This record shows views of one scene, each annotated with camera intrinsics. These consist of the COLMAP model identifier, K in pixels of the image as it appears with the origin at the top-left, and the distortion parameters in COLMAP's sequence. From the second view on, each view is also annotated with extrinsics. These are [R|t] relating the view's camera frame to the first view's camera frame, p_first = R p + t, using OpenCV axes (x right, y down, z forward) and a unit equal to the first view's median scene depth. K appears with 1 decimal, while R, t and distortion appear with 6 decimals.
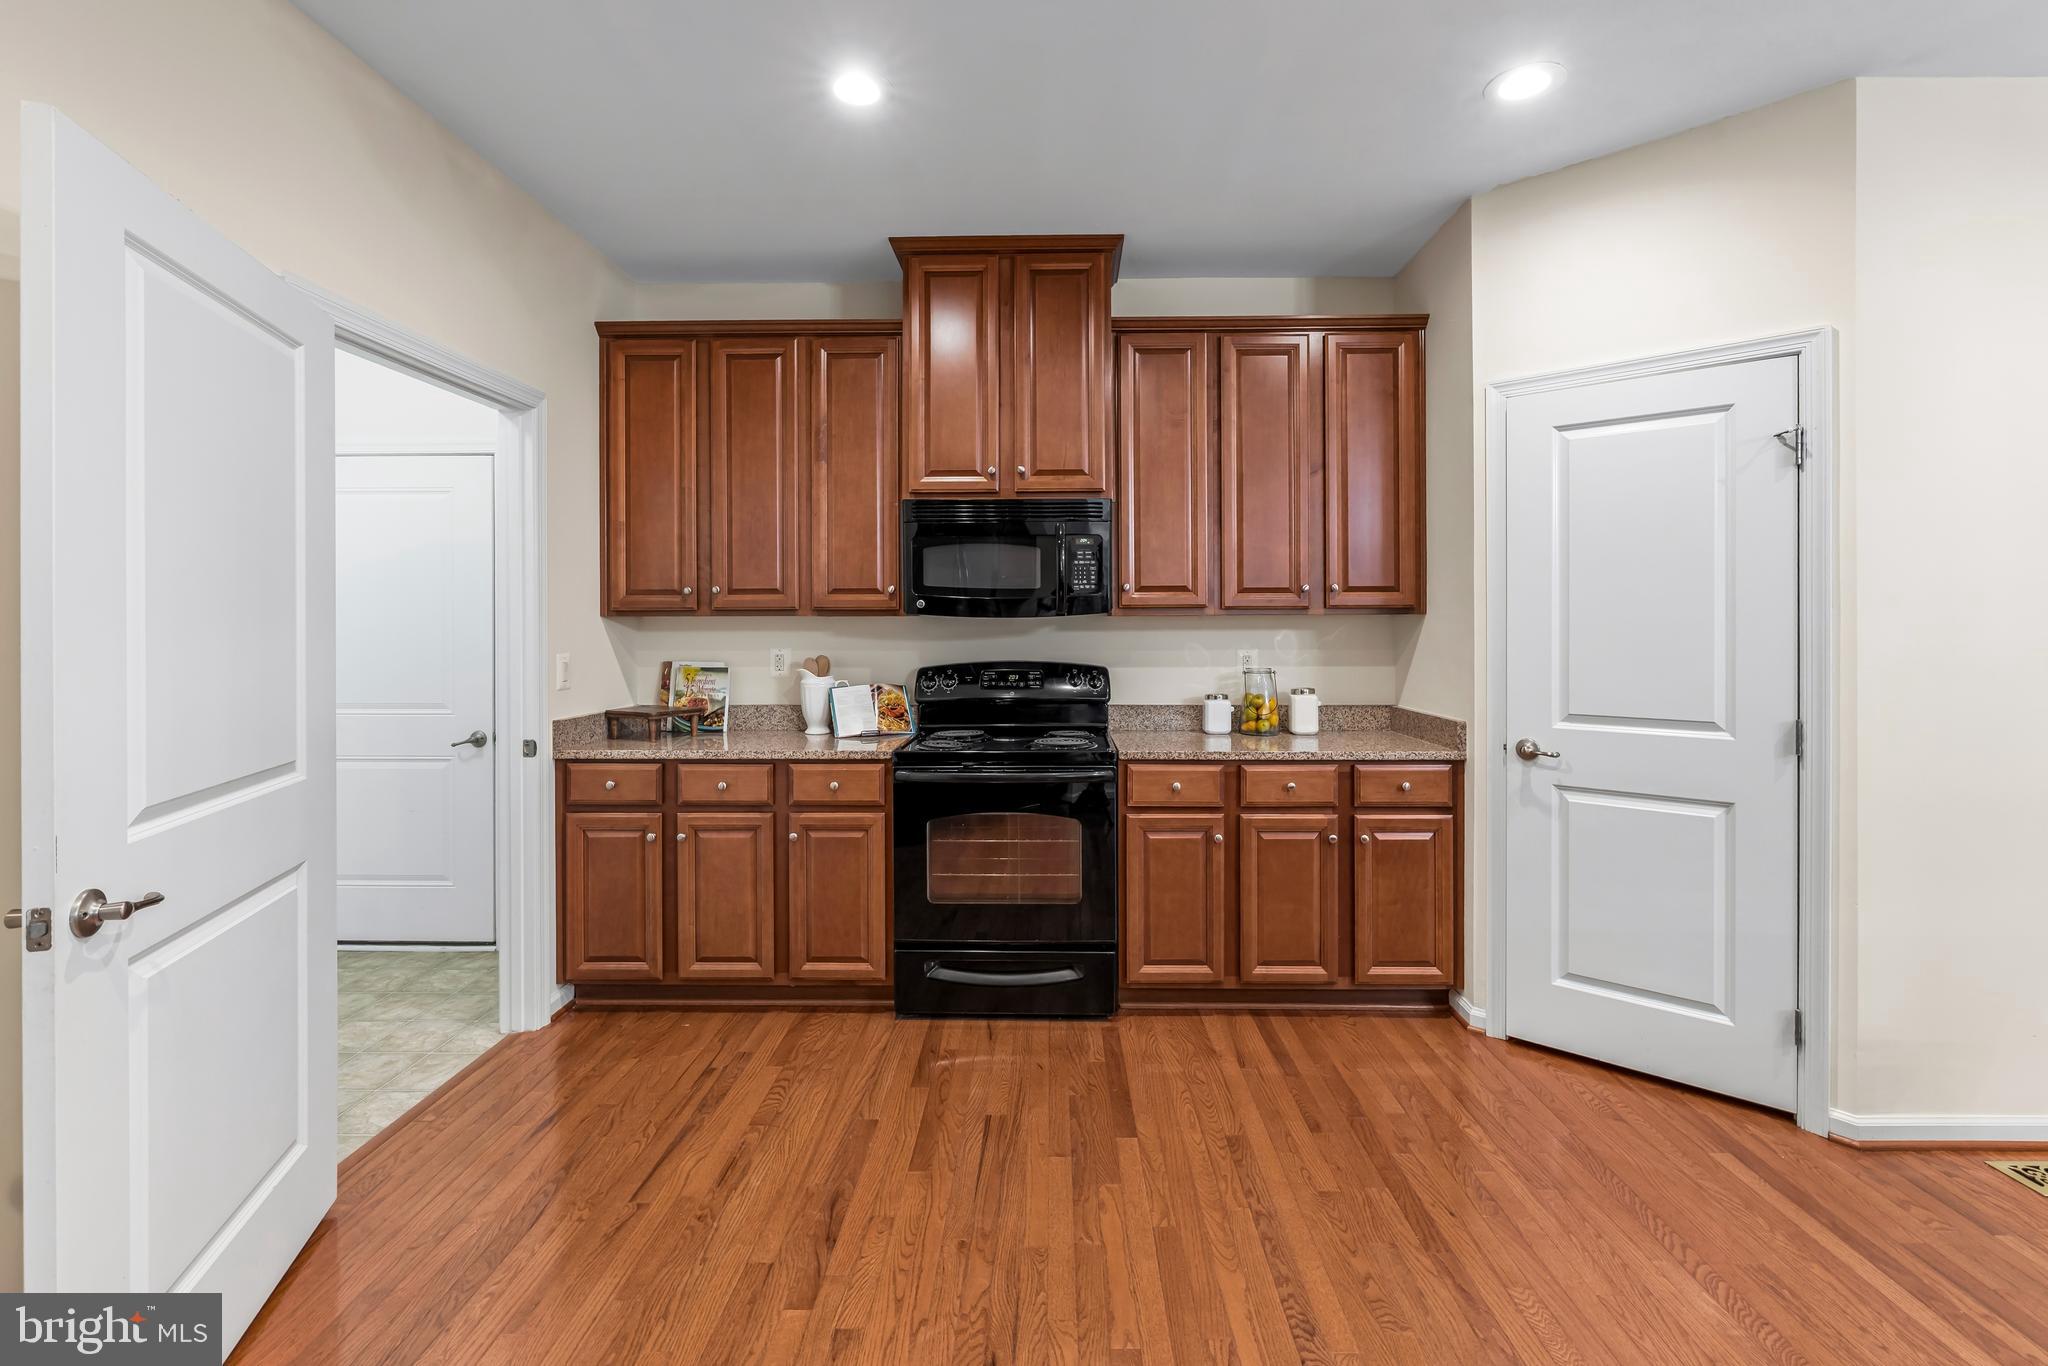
lens RADIAL K [[916.6, 0, 1039.8], [0, 916.6, 629.1], [0, 0, 1]] dist [-0.003307, -0.000102]
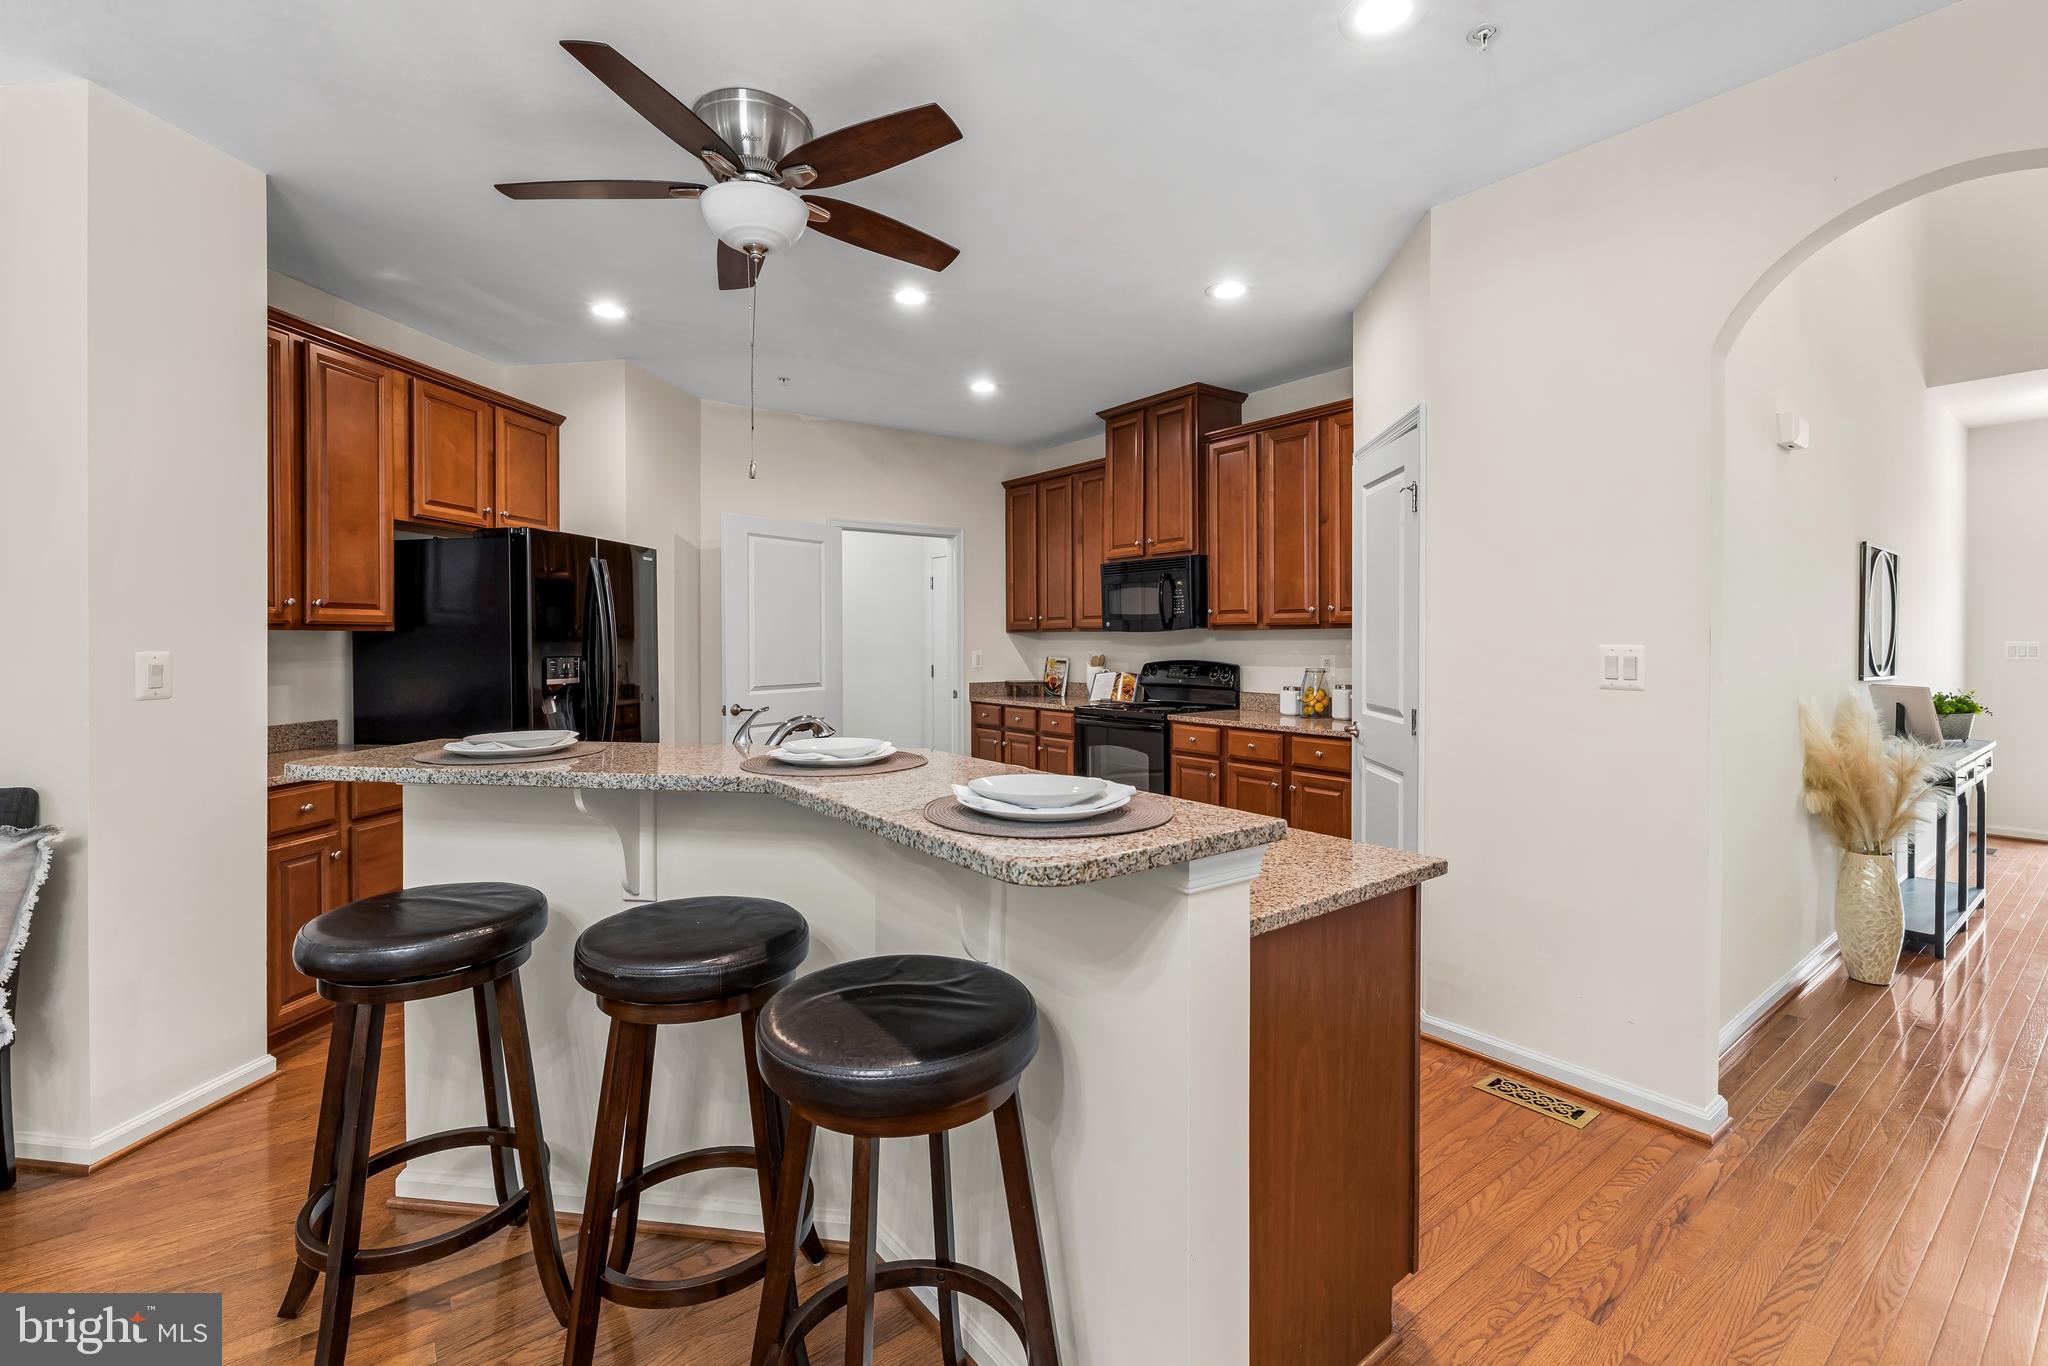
lens RADIAL K [[897.1, 0, 995.8], [0, 897.1, 650.8], [0, 0, 1]] dist [0.001400, -0.000127]
pose [[0.600727, 0.011007, -0.799379, 1.076711], [-0.002742, 0.999928, 0.011707, 0.002520], [0.799450, -0.004841, 0.600714, -0.173330]]
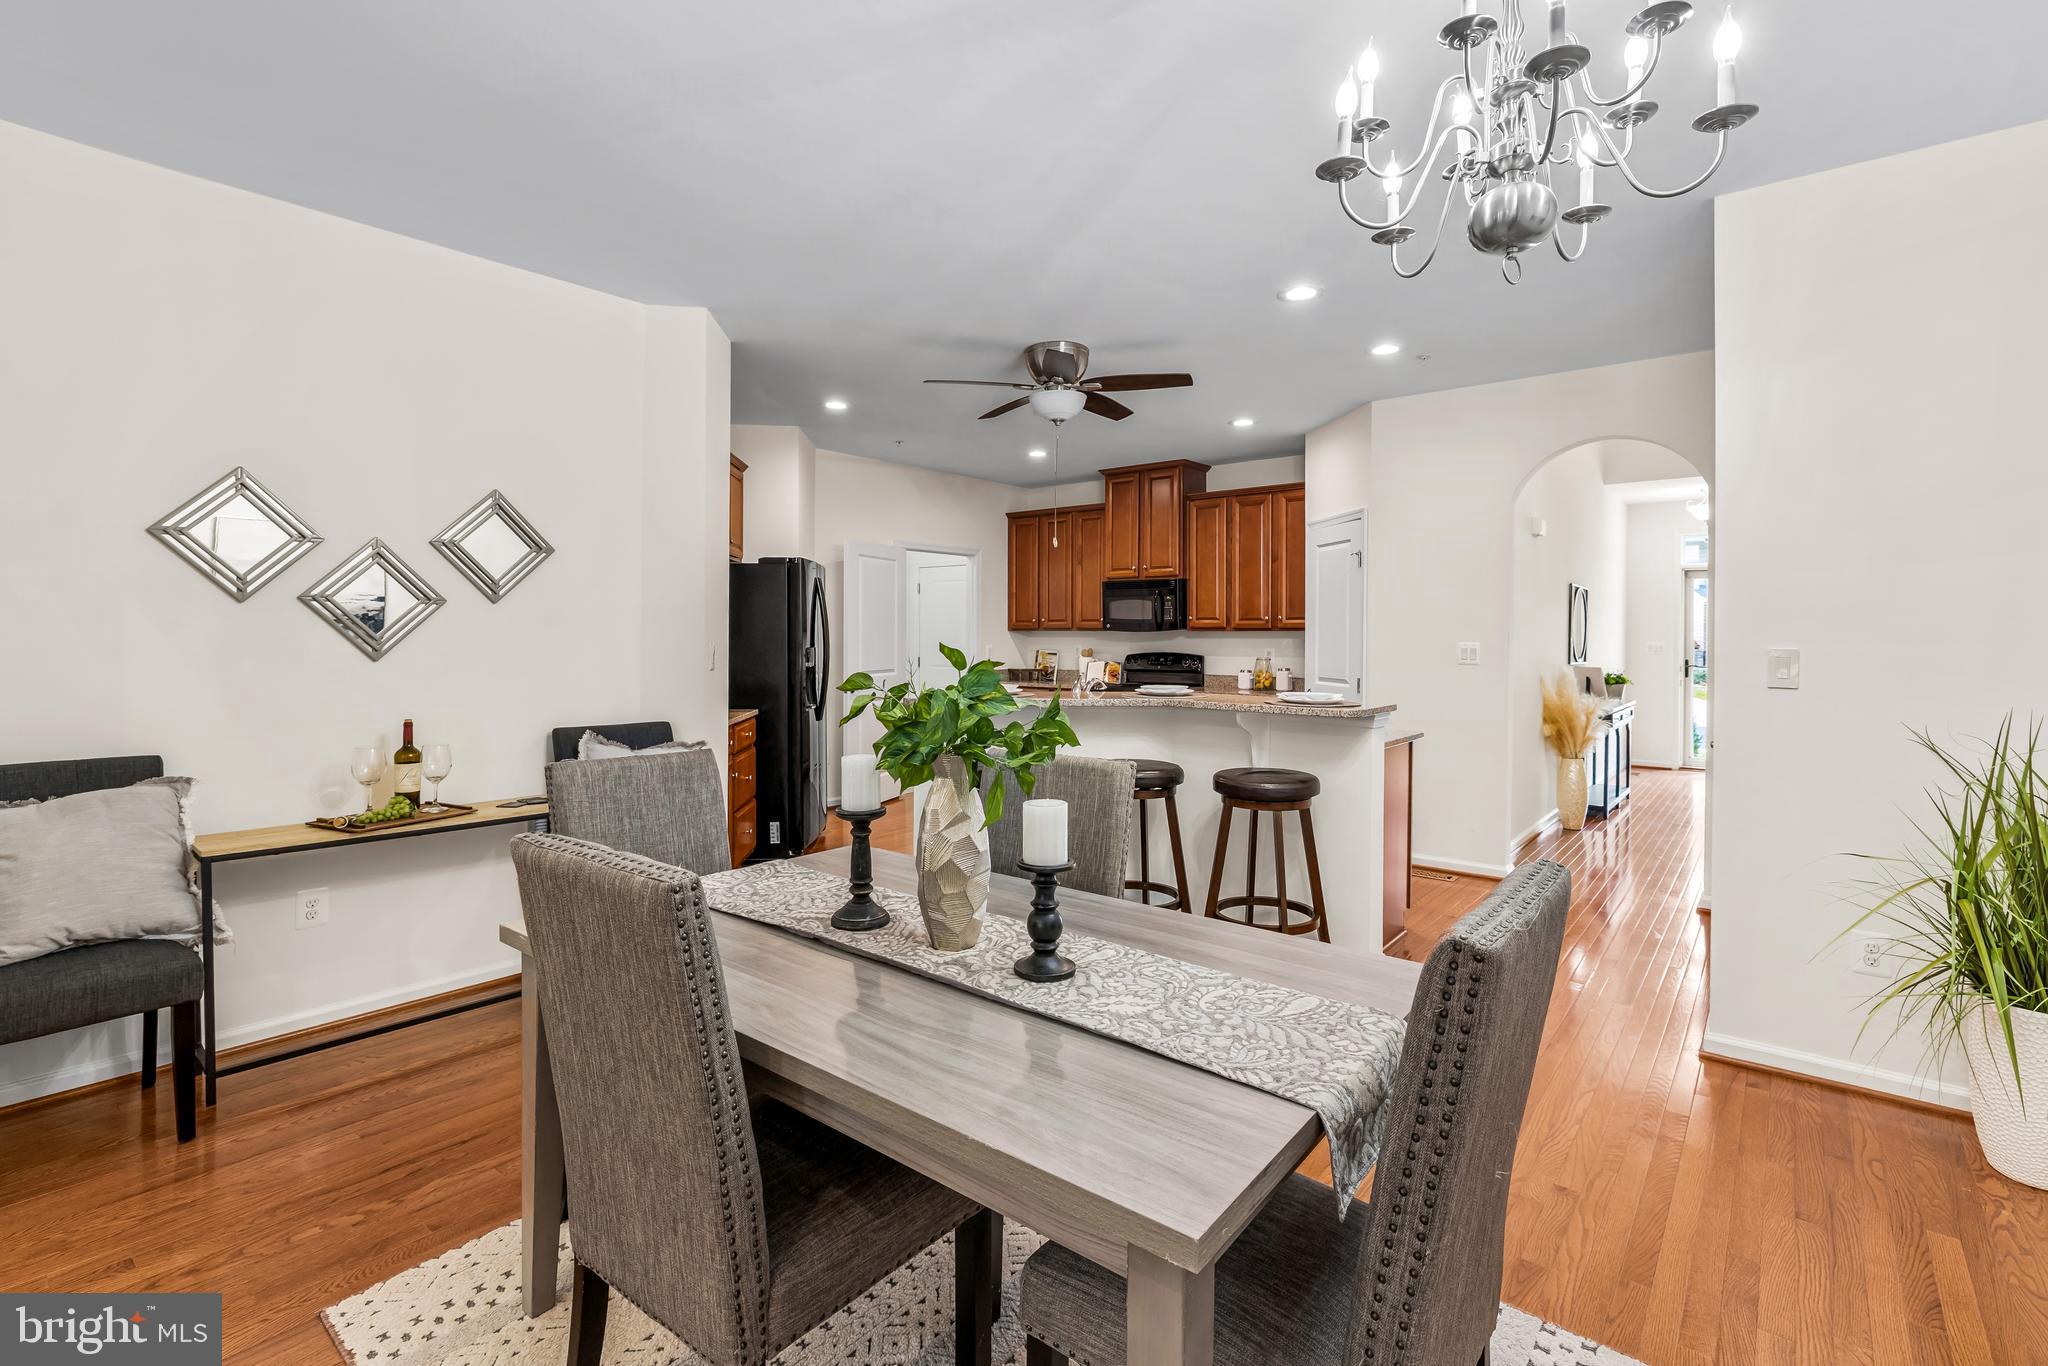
lens RADIAL K [[943.2, 0, 1006.3], [0, 943.2, 645.2], [0, 0, 1]] dist [-0.000663, -0.000016]
pose [[0.766047, 0.012934, -0.642654, 1.211005], [-0.010057, 0.999916, 0.008136, 0.004676], [0.642706, 0.000231, 0.766113, -1.005640]]
